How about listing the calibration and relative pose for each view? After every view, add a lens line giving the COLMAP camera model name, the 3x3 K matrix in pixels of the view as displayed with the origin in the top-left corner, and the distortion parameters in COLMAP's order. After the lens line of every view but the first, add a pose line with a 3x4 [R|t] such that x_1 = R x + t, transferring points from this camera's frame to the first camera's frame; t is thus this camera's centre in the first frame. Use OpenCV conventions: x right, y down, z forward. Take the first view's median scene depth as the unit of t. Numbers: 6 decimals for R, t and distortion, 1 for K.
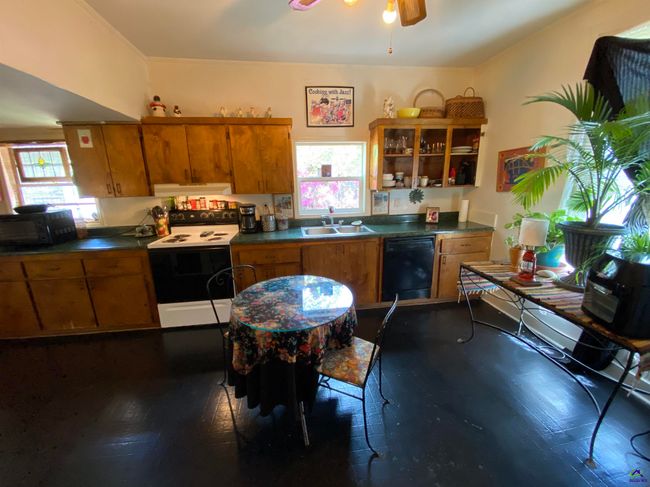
lens RADIAL K [[263.9, 0, 322.6], [0, 263.9, 242.4], [0, 0, 1]] dist [0.008355, -0.014851]
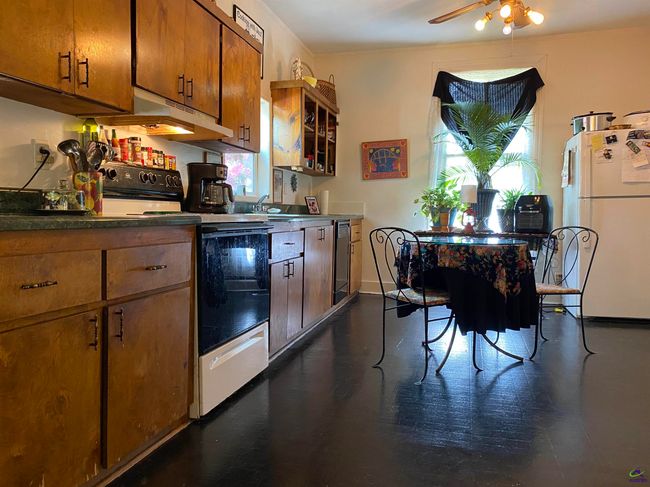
lens RADIAL K [[498.0, 0, 323.7], [0, 498.0, 239.7], [0, 0, 1]] dist [0.056678, -0.024225]
pose [[0.399269, -0.022122, 0.916567, -1.289609], [0.198082, 0.978180, -0.062678, 0.138116], [-0.895180, 0.206580, 0.394939, 0.451636]]
